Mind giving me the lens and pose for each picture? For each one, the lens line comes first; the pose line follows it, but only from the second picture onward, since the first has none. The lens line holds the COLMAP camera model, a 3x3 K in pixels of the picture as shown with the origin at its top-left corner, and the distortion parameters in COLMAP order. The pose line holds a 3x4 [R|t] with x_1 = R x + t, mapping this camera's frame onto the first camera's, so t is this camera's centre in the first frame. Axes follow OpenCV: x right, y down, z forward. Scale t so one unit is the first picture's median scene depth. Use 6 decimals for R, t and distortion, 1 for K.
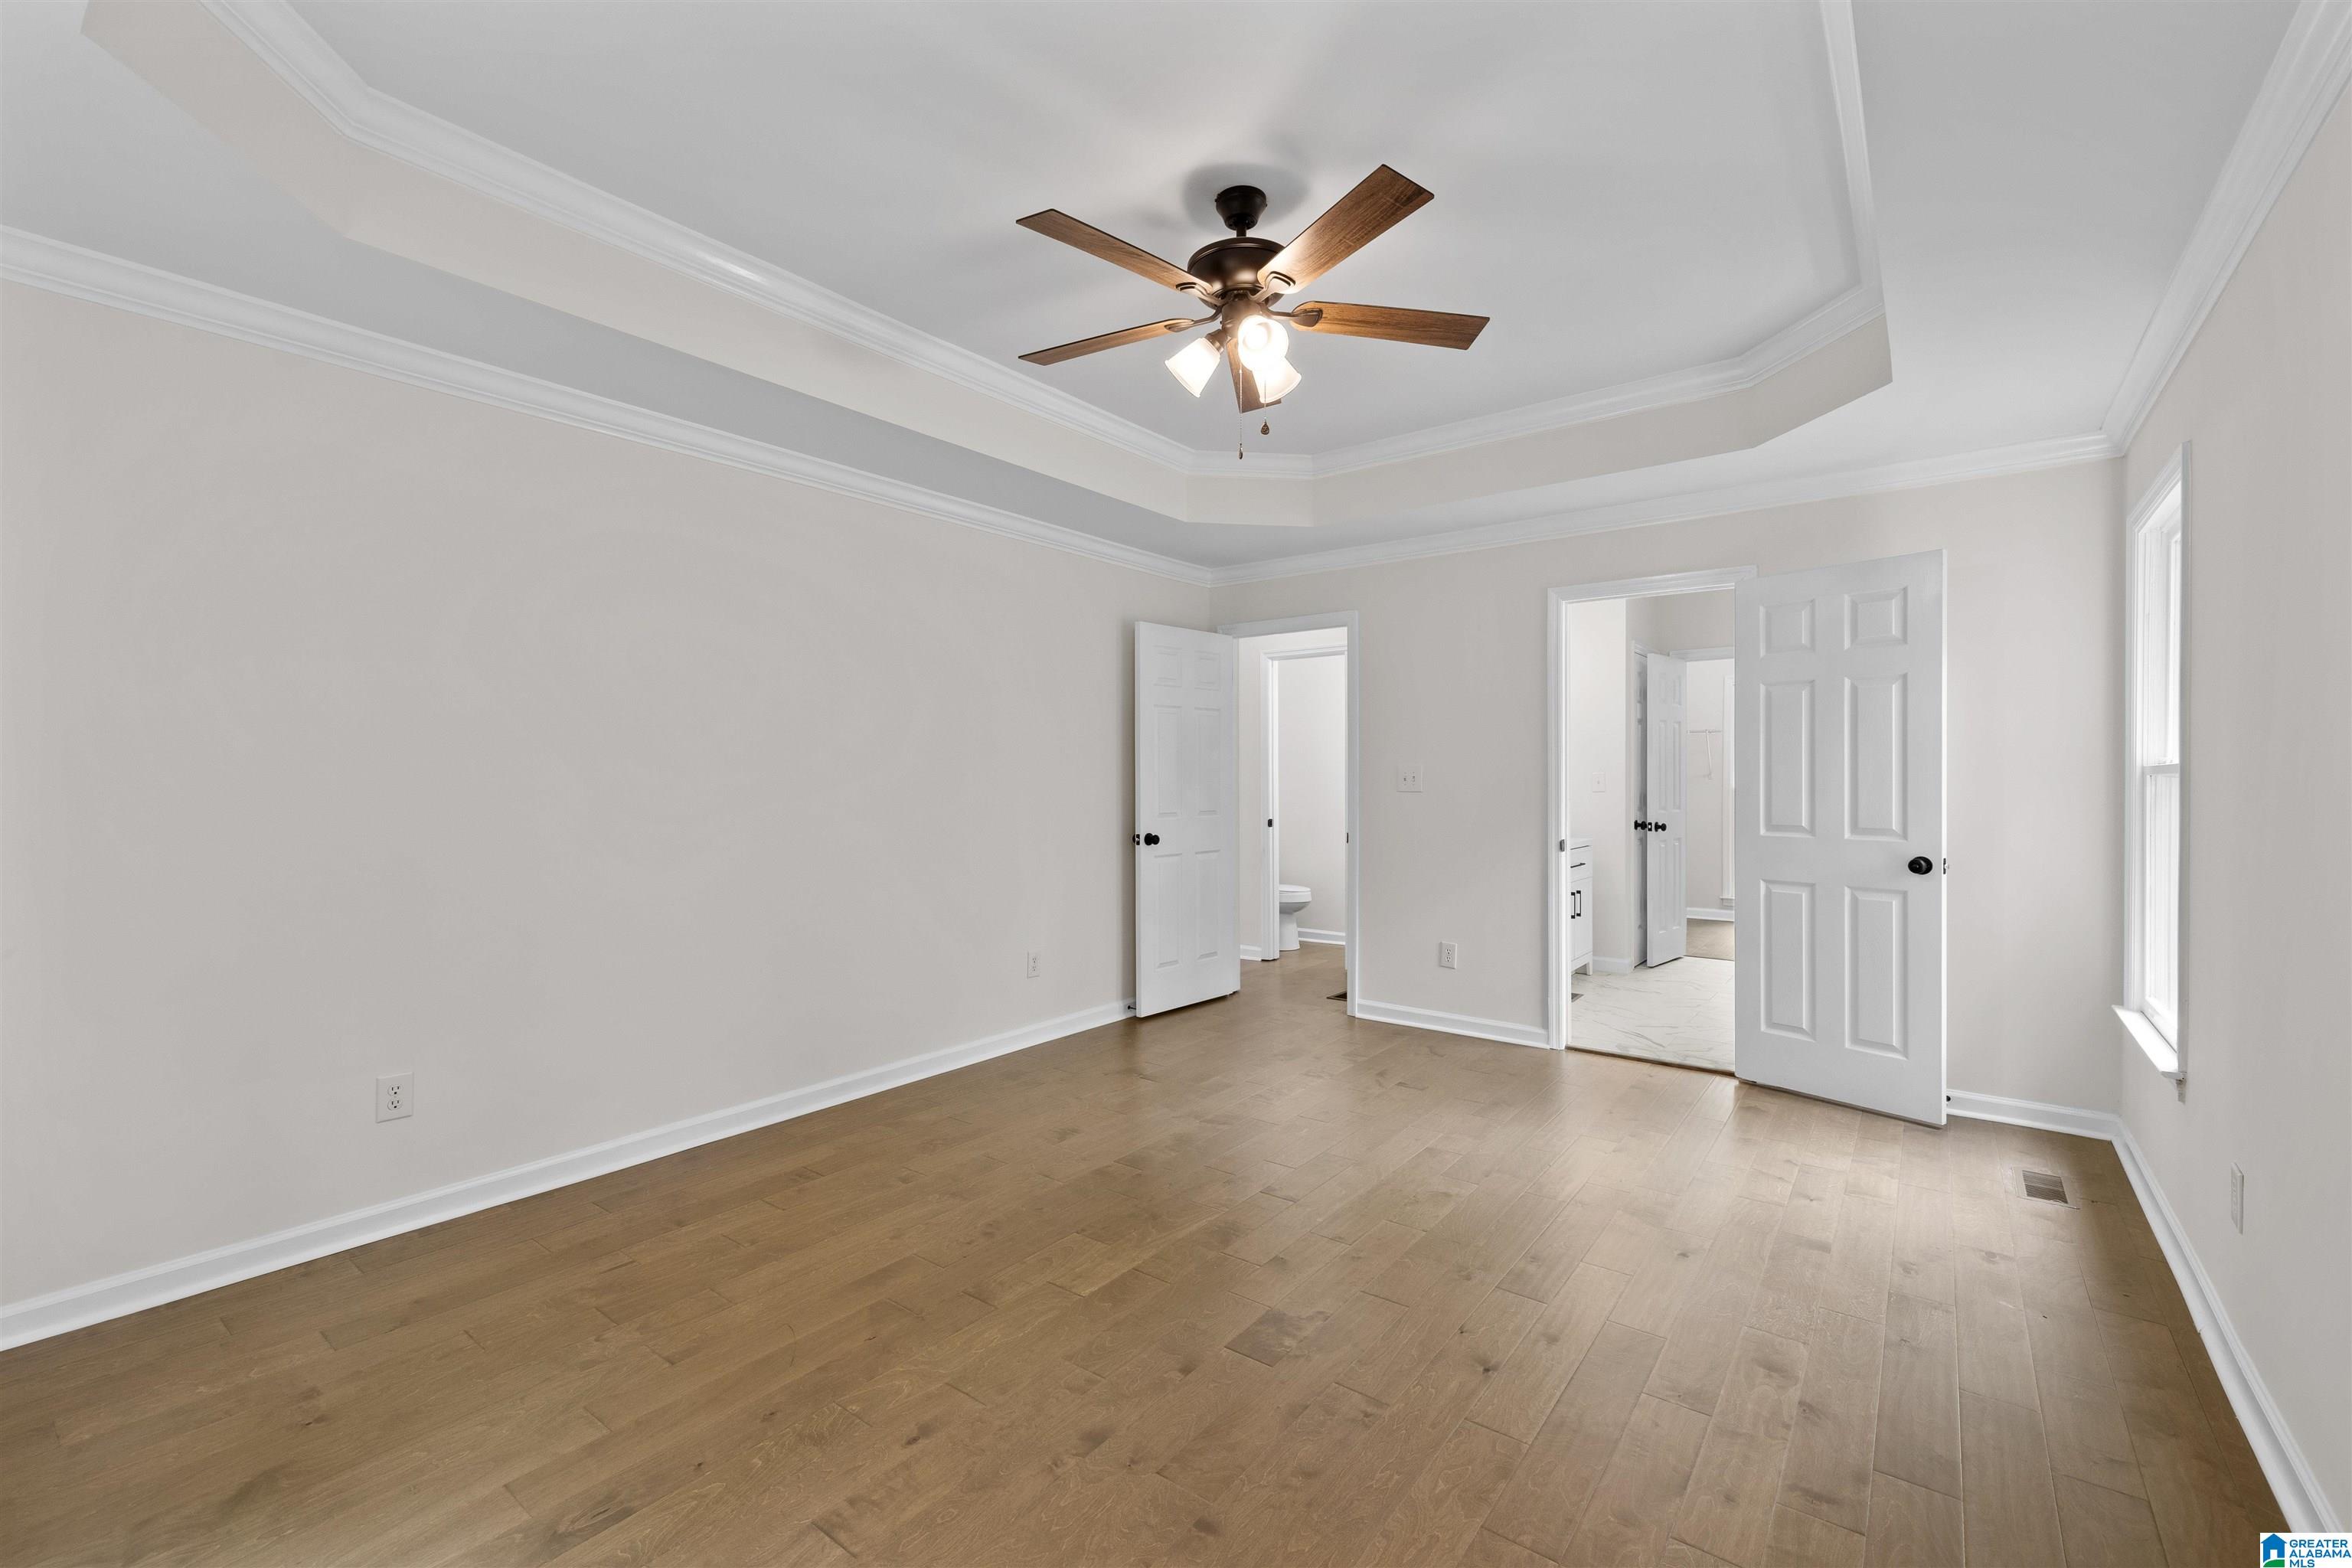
lens RADIAL K [[995.1, 0, 1174.6], [0, 995.1, 778.9], [0, 0, 1]] dist [0.000717, -0.000152]
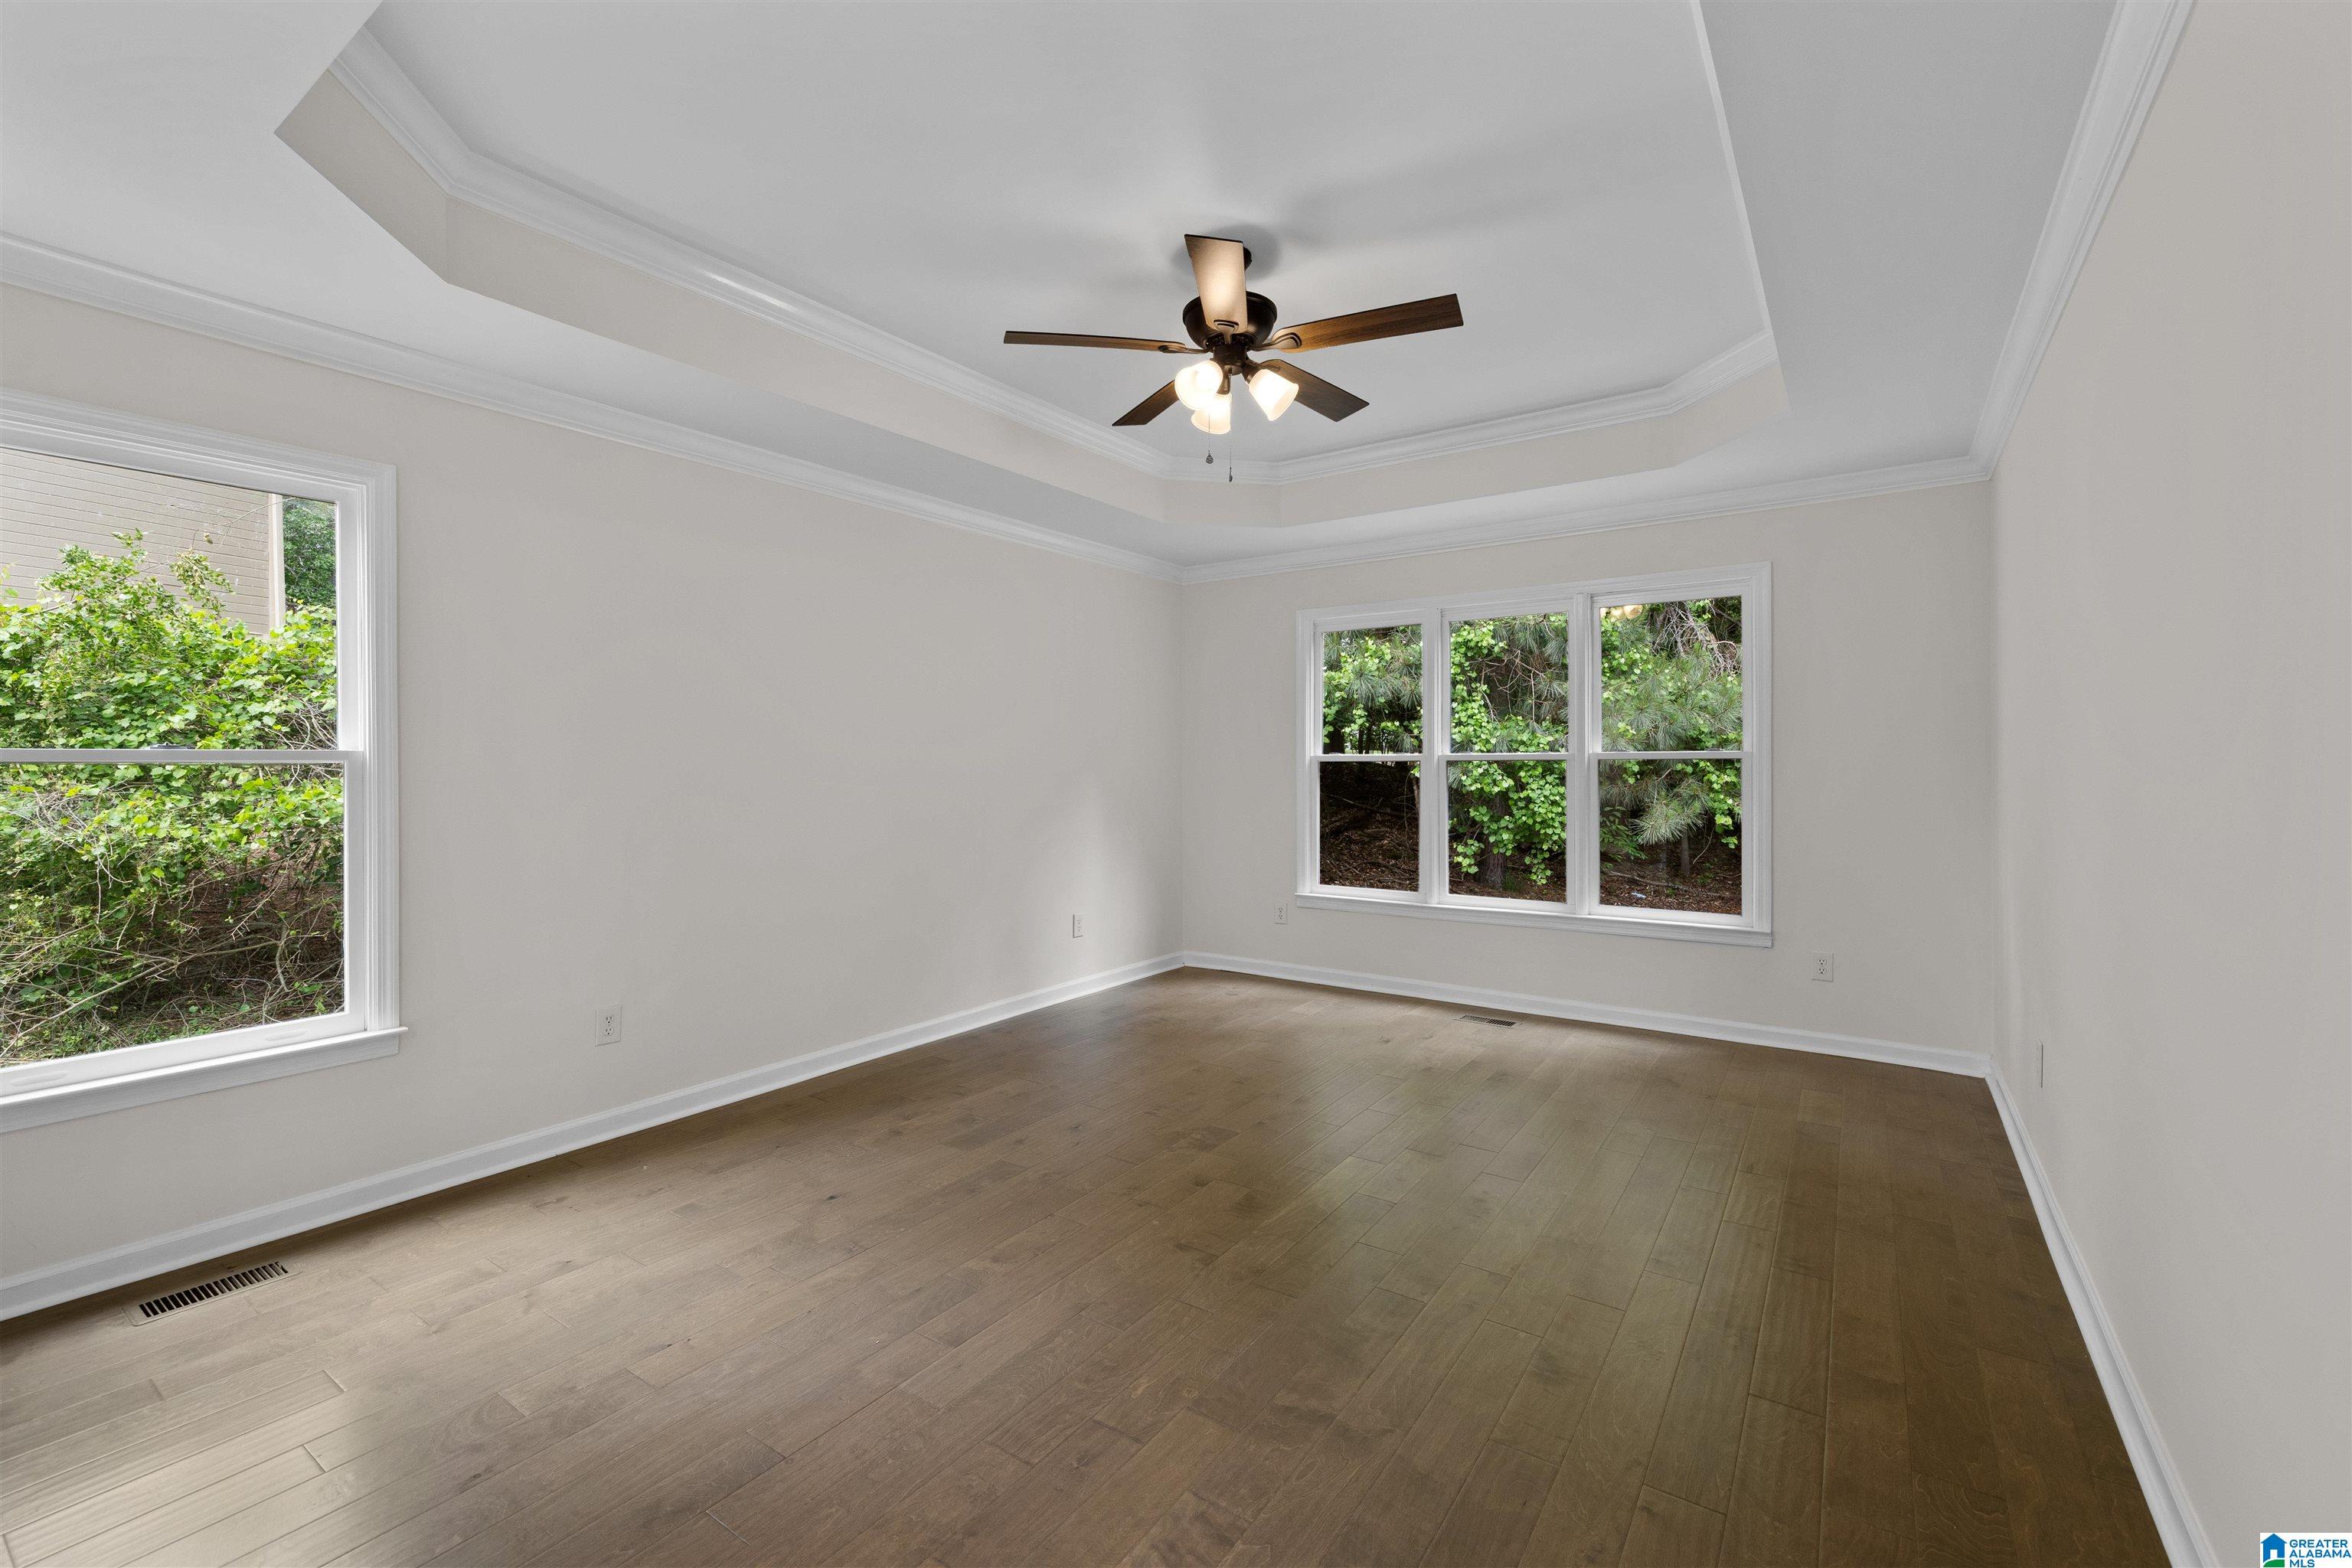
lens RADIAL K [[995.1, 0, 1176.1], [0, 995.1, 782.4], [0, 0, 1]] dist [0.000717, -0.000152]
pose [[-0.998695, 0.004487, -0.050883, 0.163425], [0.003547, 0.999822, 0.018541, 0.001103], [0.050957, 0.018336, -0.998533, 1.845107]]
